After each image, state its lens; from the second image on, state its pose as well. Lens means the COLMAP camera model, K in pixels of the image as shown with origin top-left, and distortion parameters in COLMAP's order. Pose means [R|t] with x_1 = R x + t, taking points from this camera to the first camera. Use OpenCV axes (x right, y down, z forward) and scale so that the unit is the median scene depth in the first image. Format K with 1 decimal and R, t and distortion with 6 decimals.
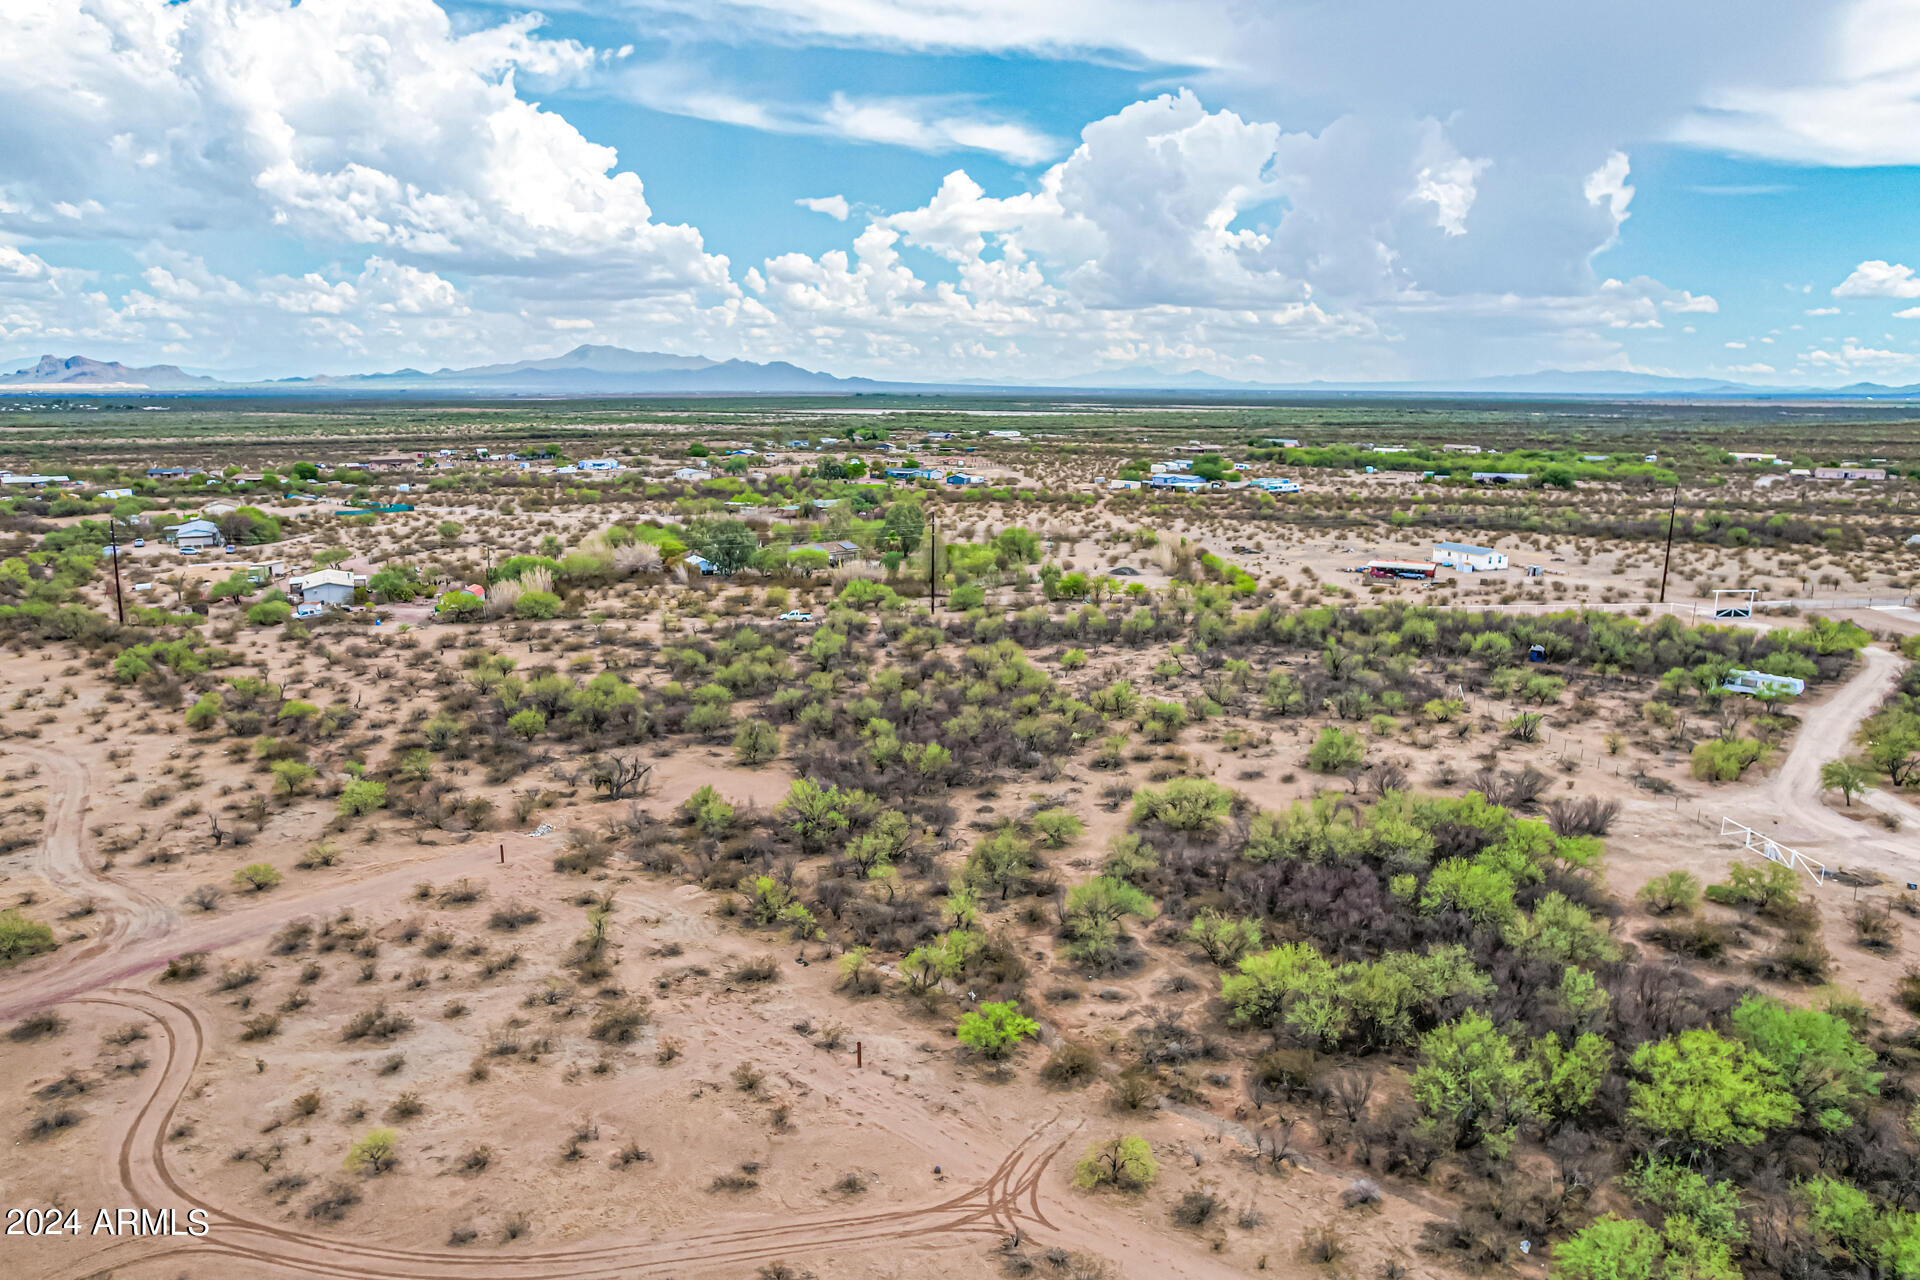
lens RADIAL K [[1245.5, 0, 950.2], [0, 1245.5, 637.3], [0, 0, 1]] dist [-0.085339, 0.078490]
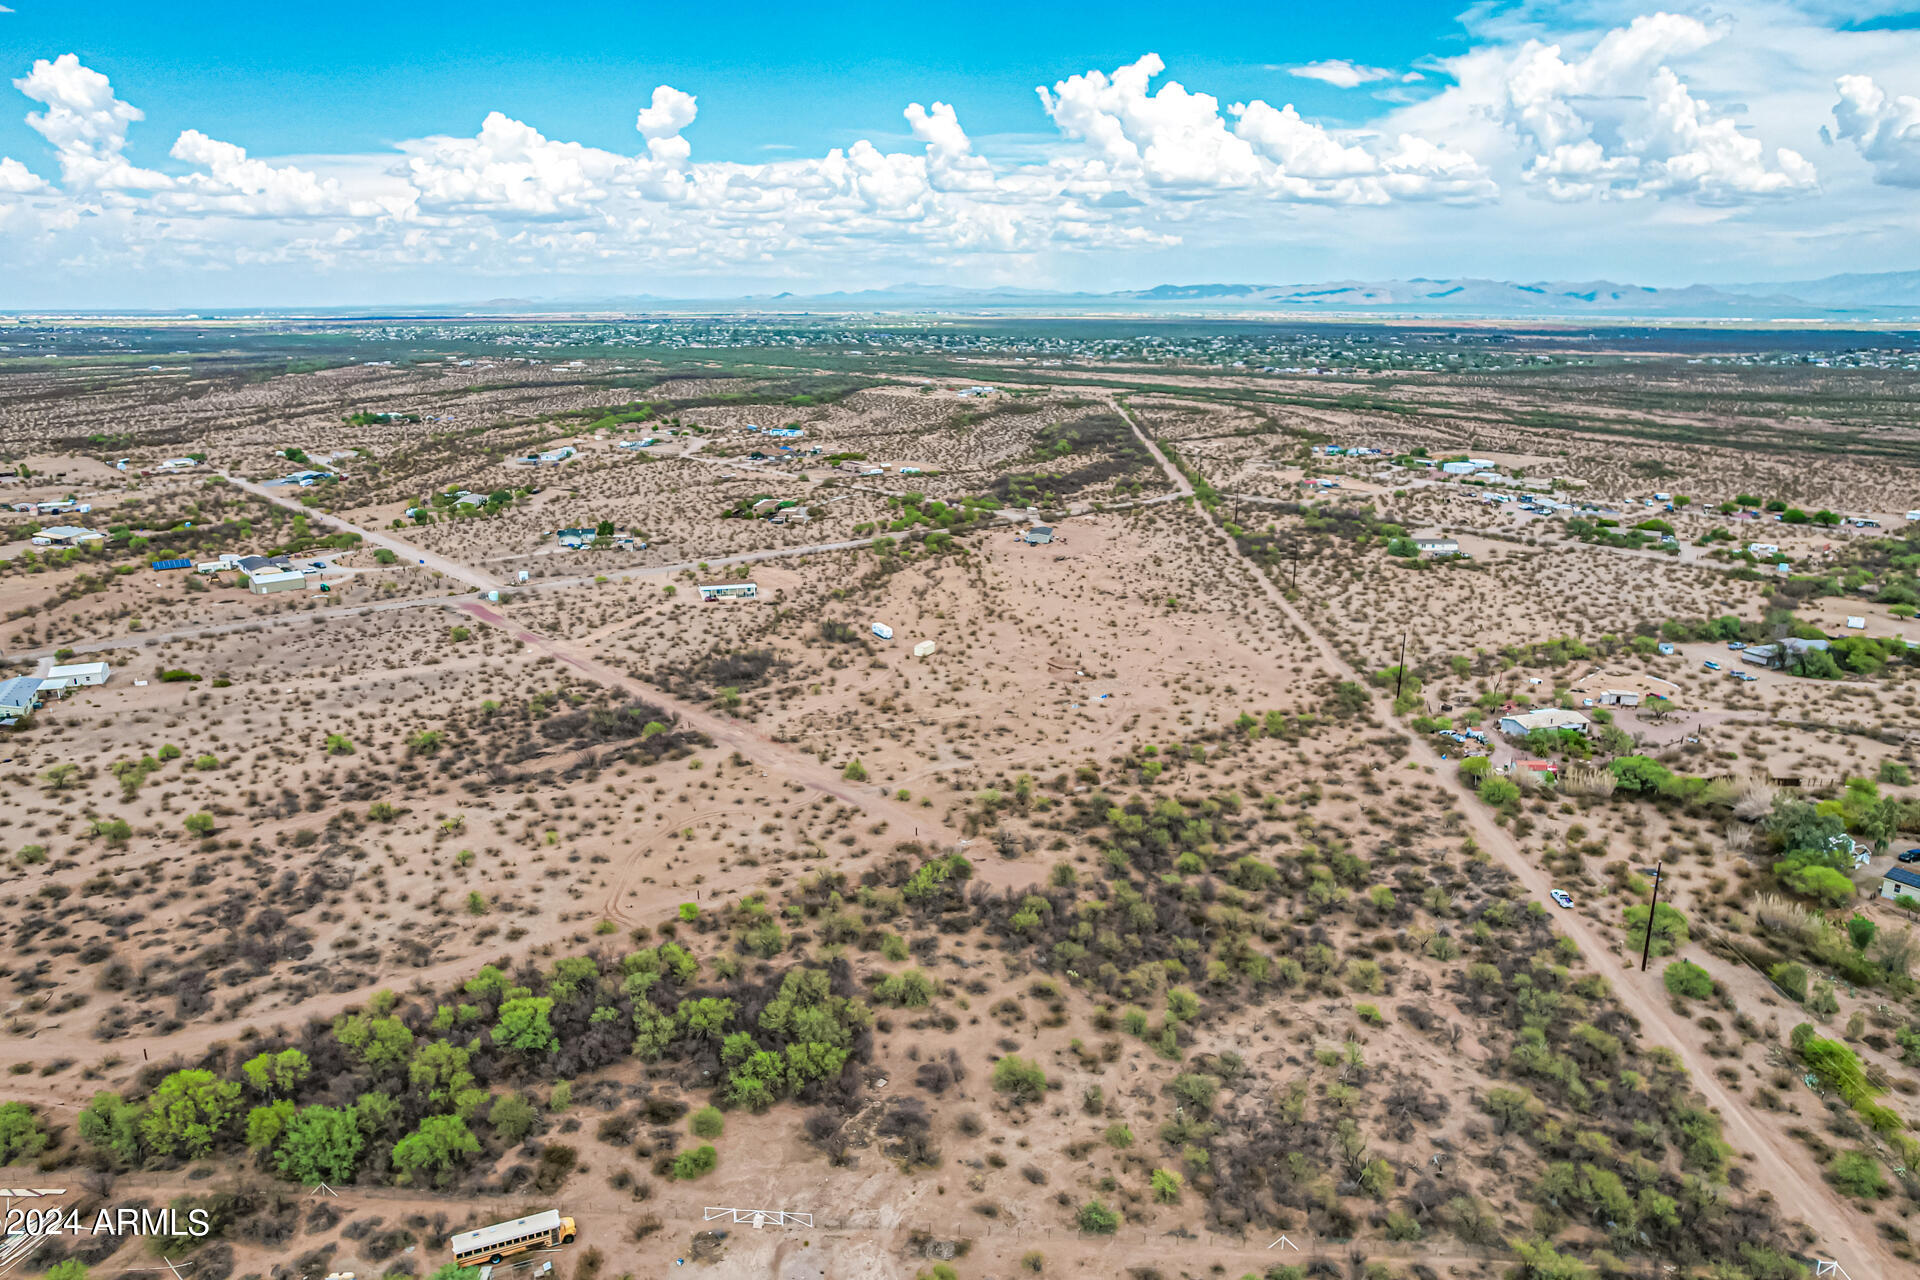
lens RADIAL K [[1276.0, 0, 956.0], [0, 1276.0, 652.2], [0, 0, 1]] dist [-0.078728, 0.069734]
pose [[-0.135482, 0.259137, -0.956291, 1.362204], [-0.202295, 0.937623, 0.282738, -0.619887], [0.969908, 0.231759, -0.074609, 0.899951]]
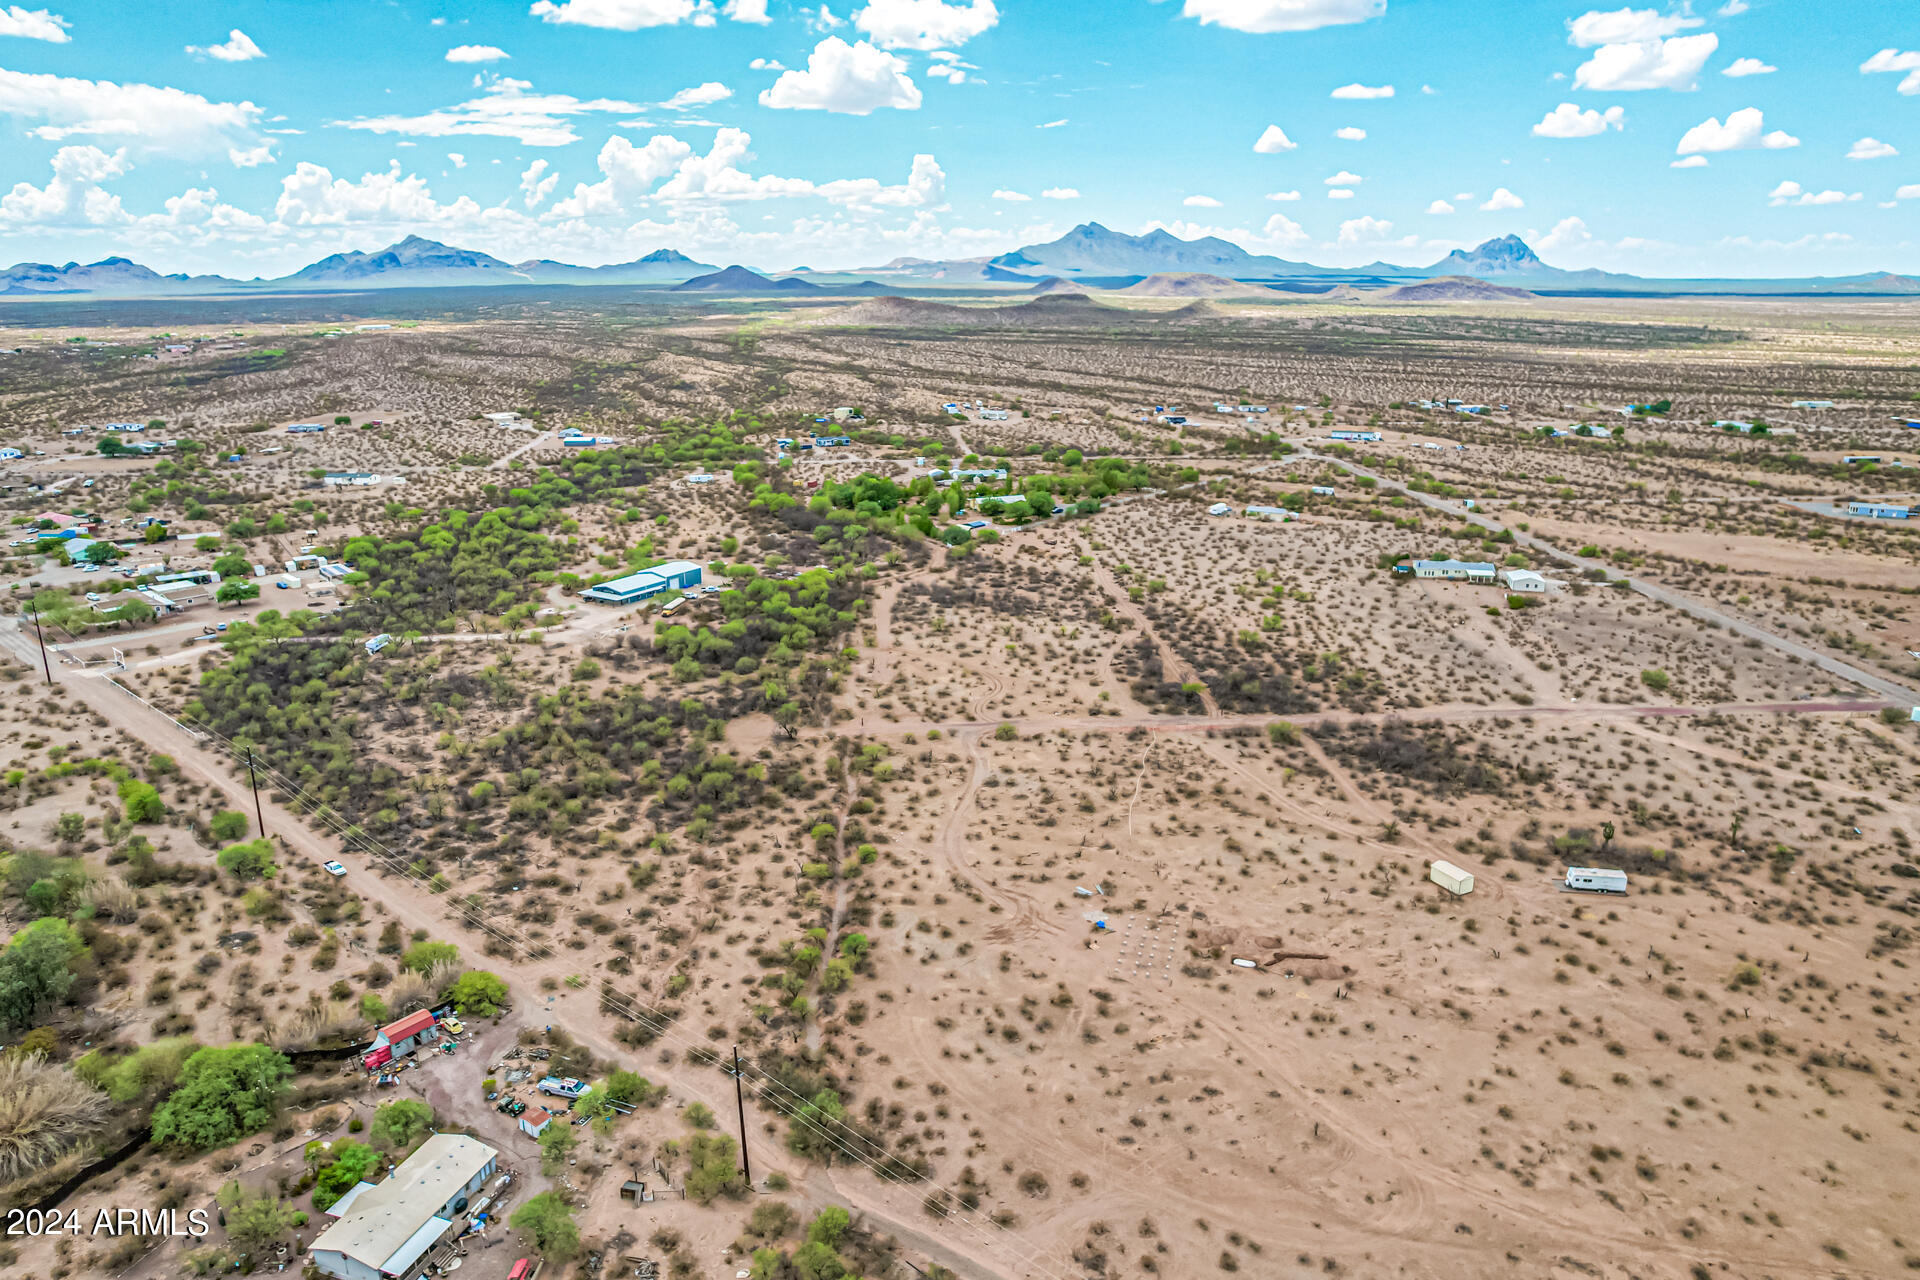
lens RADIAL K [[1251.6, 0, 956.7], [0, 1251.6, 641.4], [0, 0, 1]] dist [-0.081405, 0.072718]
pose [[-0.706152, -0.198837, 0.679568, -1.824464], [0.144100, 0.899318, 0.412872, -0.849646], [-0.693242, 0.389476, -0.606403, 1.904457]]
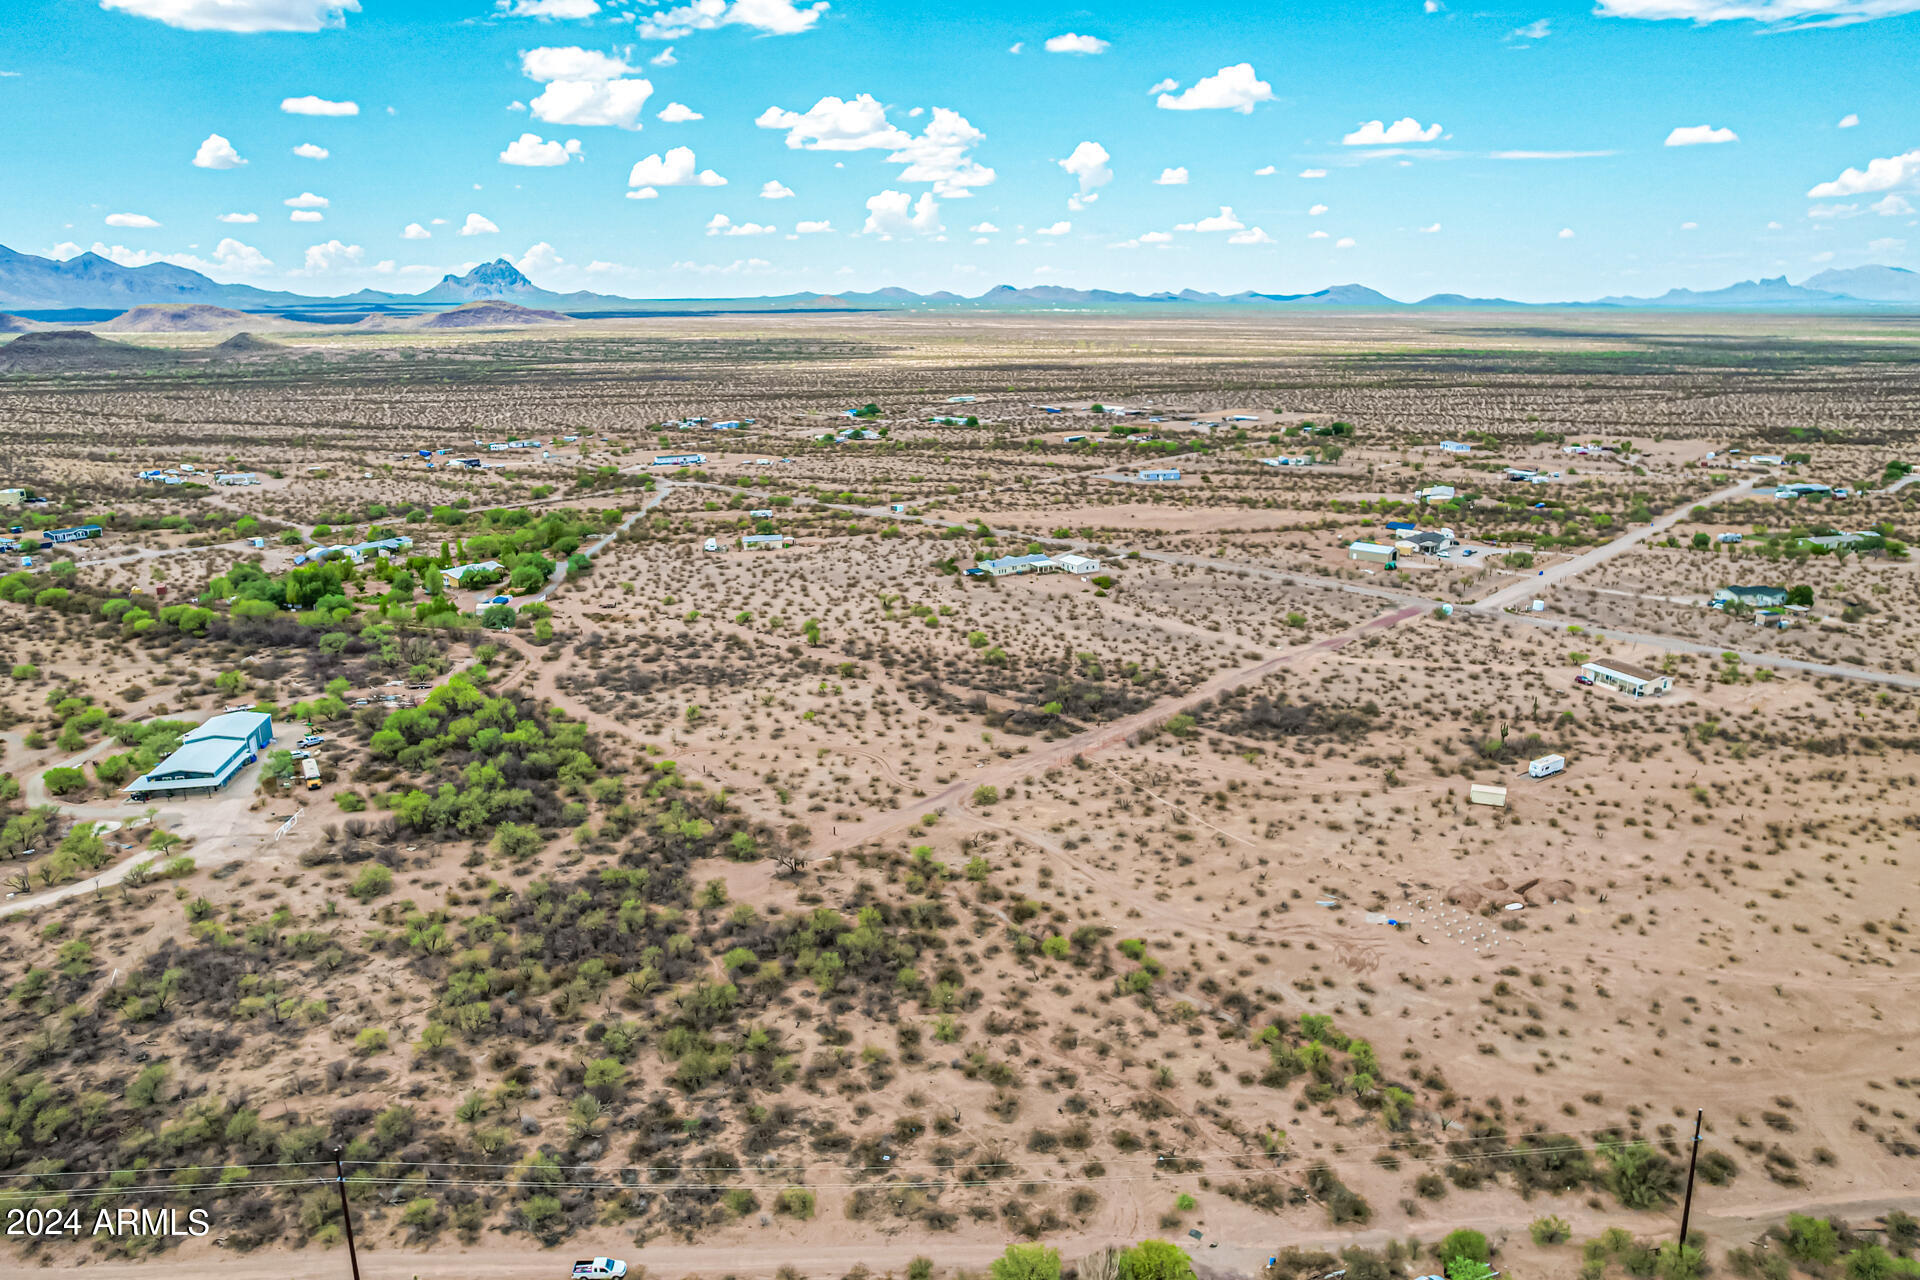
lens RADIAL K [[1276.0, 0, 956.0], [0, 1276.0, 652.2], [0, 0, 1]] dist [-0.078728, 0.069734]
pose [[-0.999395, -0.003259, 0.034624, -0.515358], [0.012960, 0.888975, 0.457771, -0.916020], [-0.032272, 0.457943, -0.888395, 2.256126]]
